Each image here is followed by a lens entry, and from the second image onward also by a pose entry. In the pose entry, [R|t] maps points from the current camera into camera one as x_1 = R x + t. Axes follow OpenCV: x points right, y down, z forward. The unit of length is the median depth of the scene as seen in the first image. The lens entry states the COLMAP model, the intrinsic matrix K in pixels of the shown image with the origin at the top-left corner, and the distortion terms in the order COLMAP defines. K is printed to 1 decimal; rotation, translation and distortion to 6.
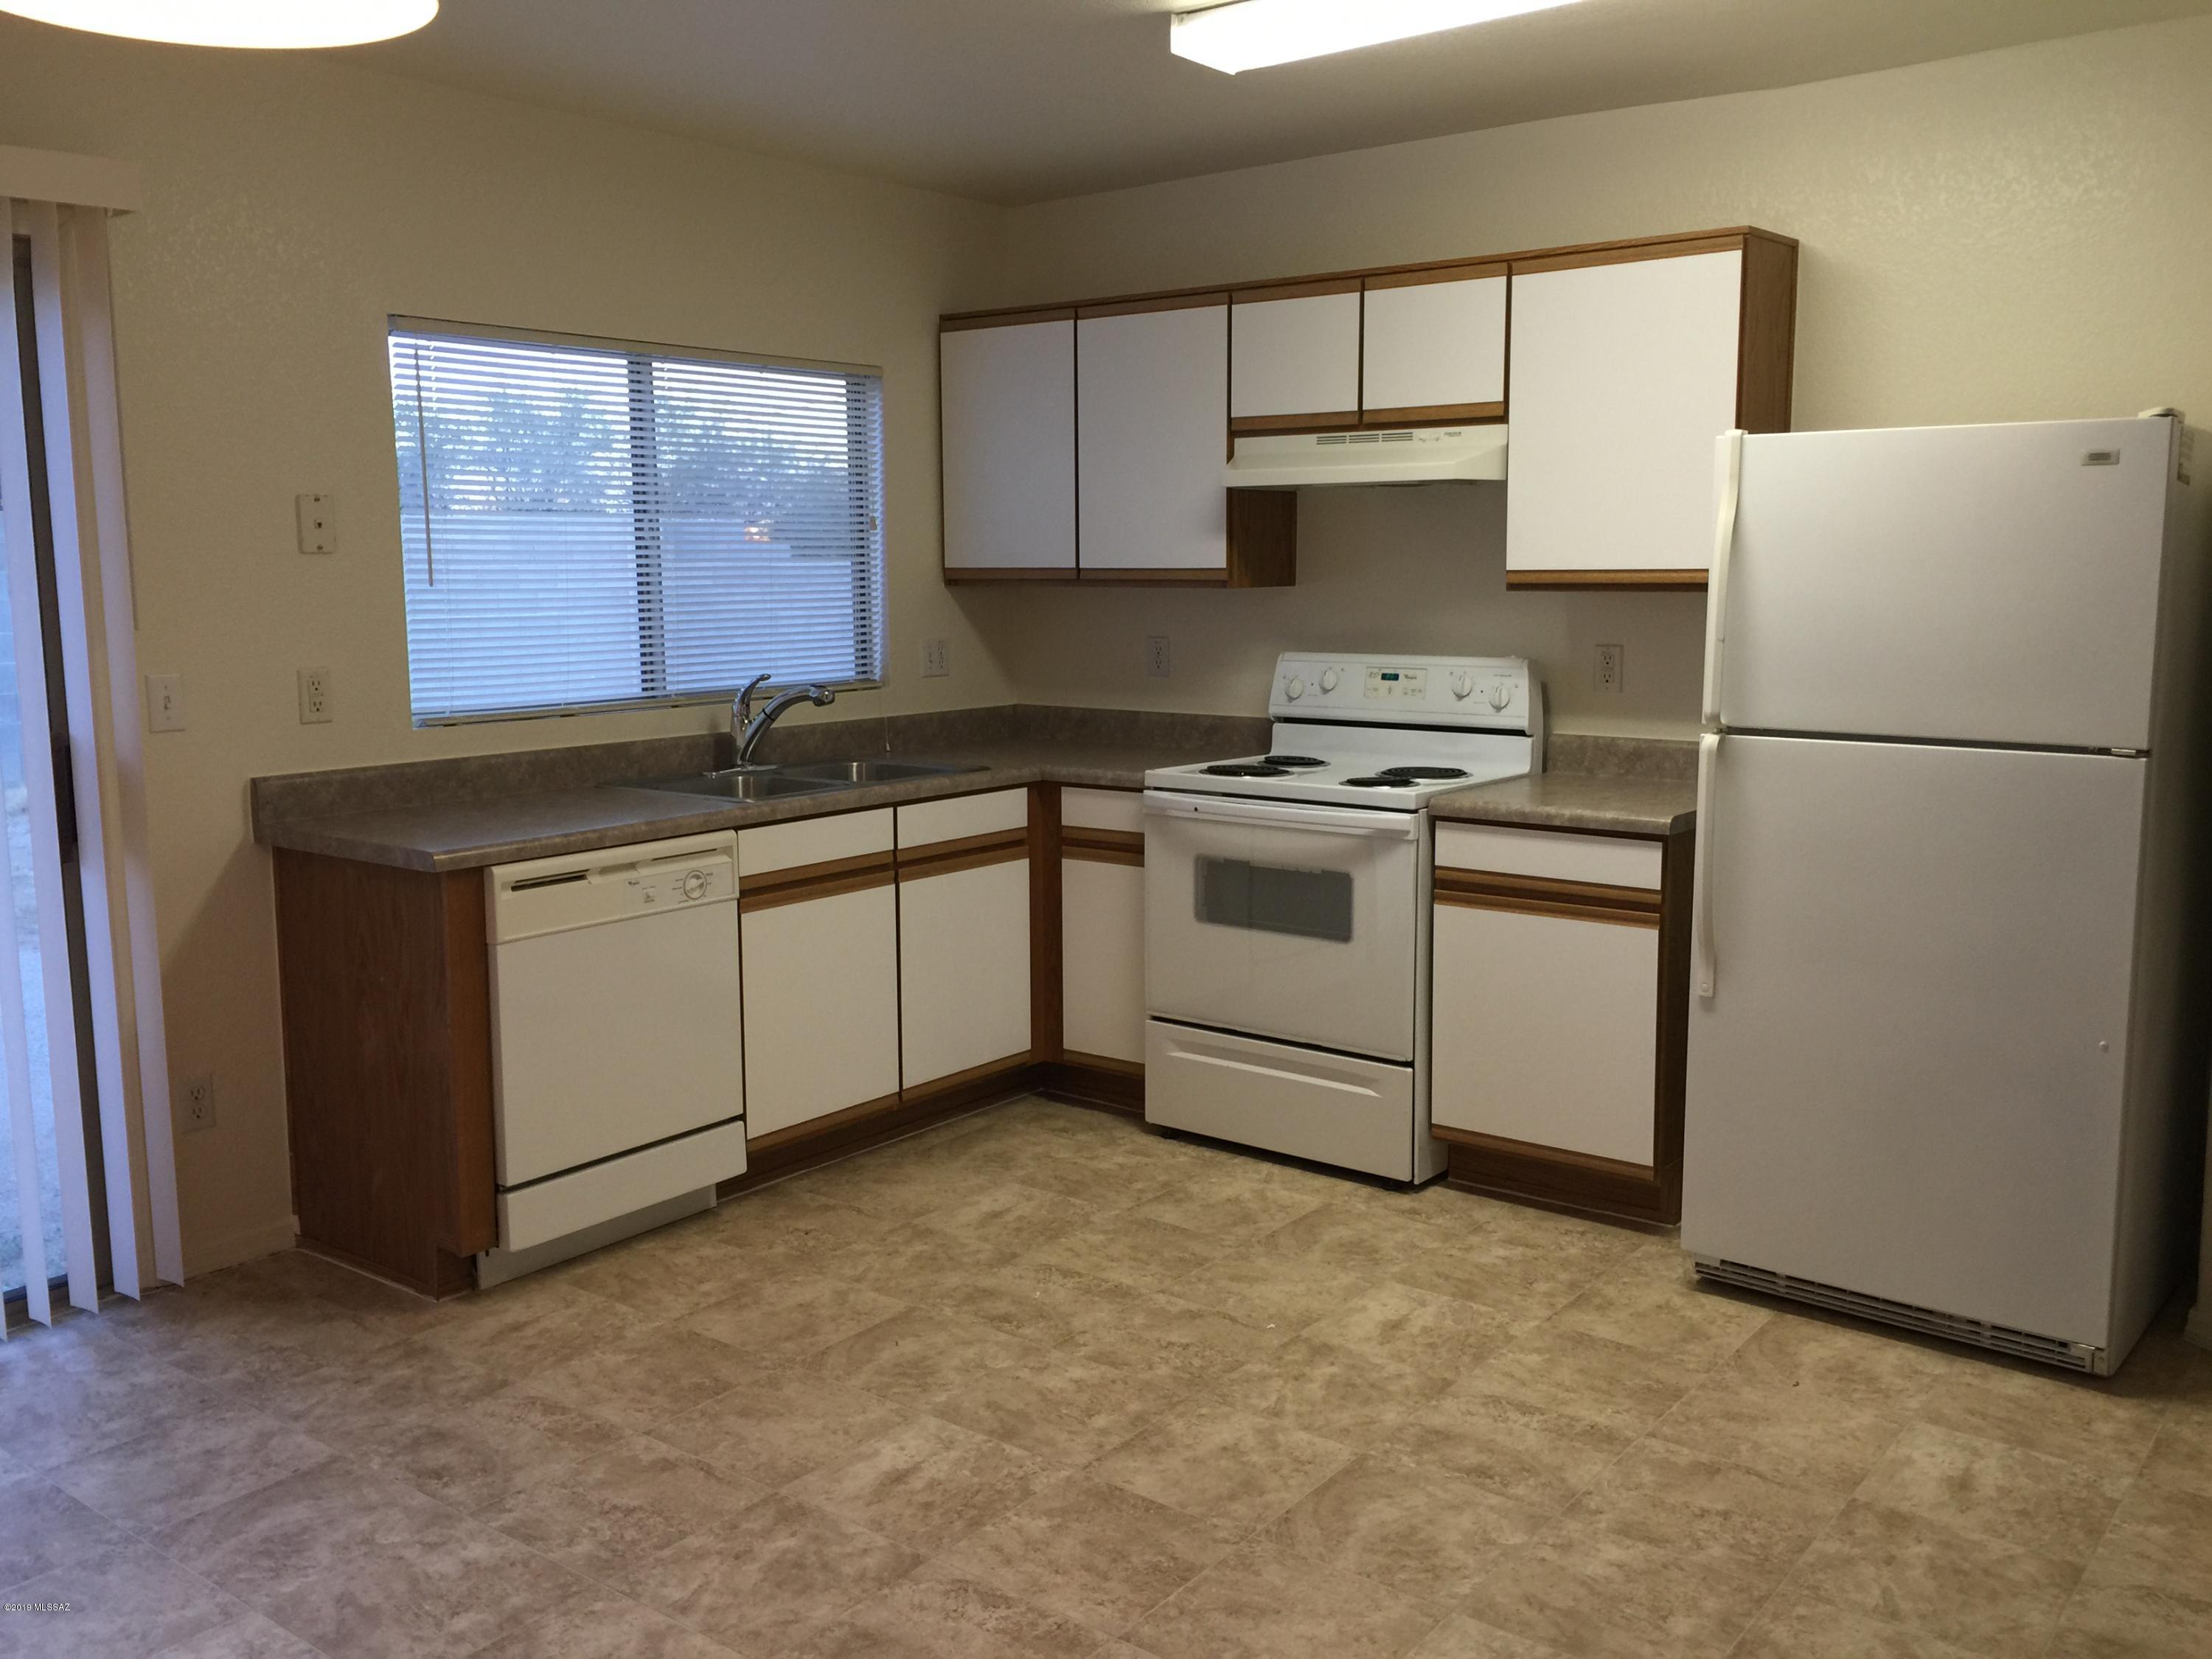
lens RADIAL K [[1911.9, 0, 1127.9], [0, 1911.9, 823.9], [0, 0, 1]] dist [0.127539, -0.110564]
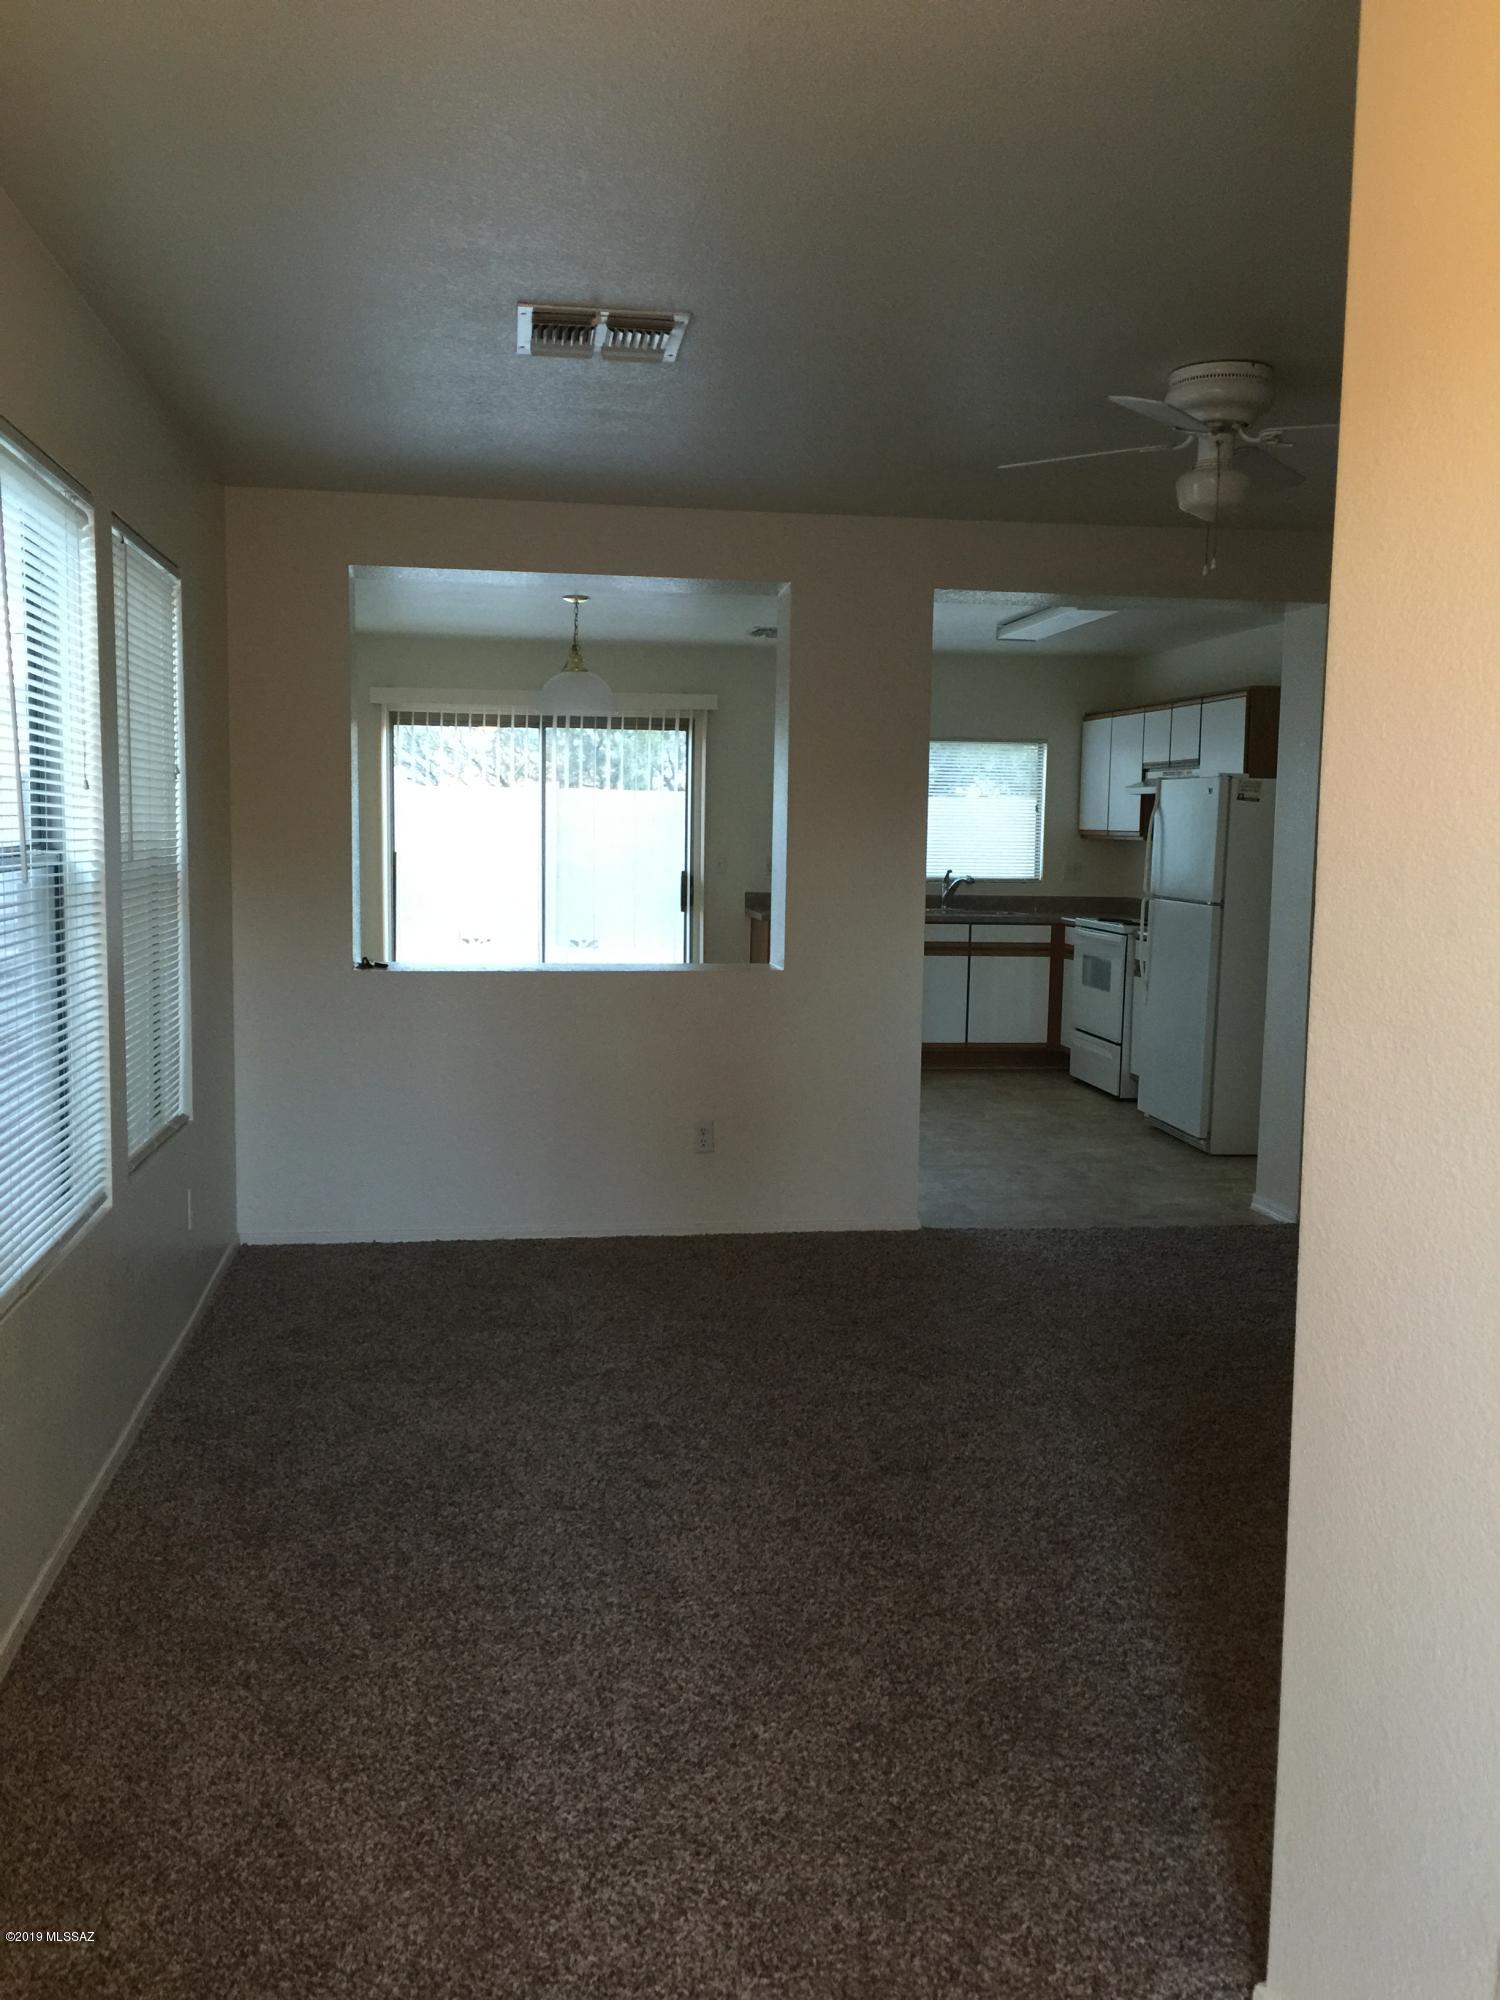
lens RADIAL K [[1728.7, 0, 750.0], [0, 1728.7, 1000.0], [0, 0, 1]] dist [0.127539, -0.110564]
pose [[0.721999, 0.091913, -0.685762, 1.356609], [-0.114768, 0.993316, 0.012302, 0.104160], [0.682309, 0.069822, 0.727722, -0.901395]]
